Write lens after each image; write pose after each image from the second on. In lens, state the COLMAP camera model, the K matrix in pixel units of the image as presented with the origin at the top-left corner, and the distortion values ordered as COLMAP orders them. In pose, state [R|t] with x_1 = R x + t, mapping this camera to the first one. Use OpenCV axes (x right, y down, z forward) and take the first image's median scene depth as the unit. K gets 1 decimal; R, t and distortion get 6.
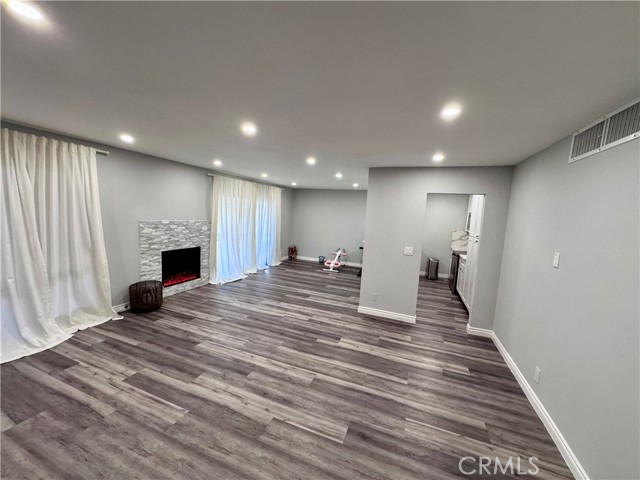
lens RADIAL K [[256.5, 0, 320.0], [0, 256.5, 240.0], [0, 0, 1]] dist [0.000663, 0.000411]
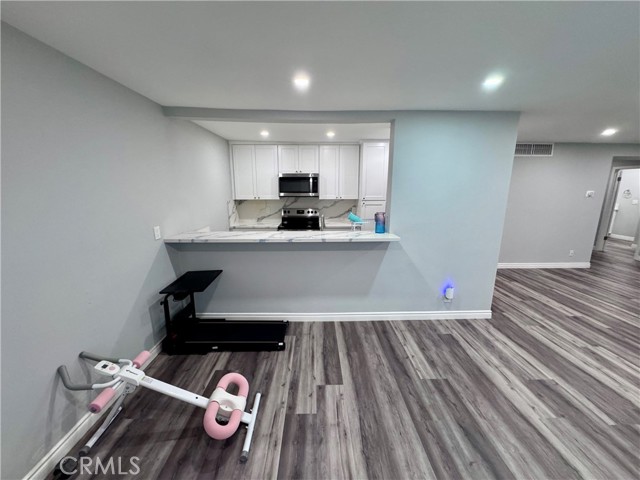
lens RADIAL K [[256.5, 0, 320.0], [0, 256.5, 240.0], [0, 0, 1]] dist [0.000663, 0.000411]
pose [[-0.382782, -0.219273, 0.897439, -0.304619], [0.095191, 0.956892, 0.274401, -0.202870], [-0.918921, 0.190464, -0.345409, 1.836044]]
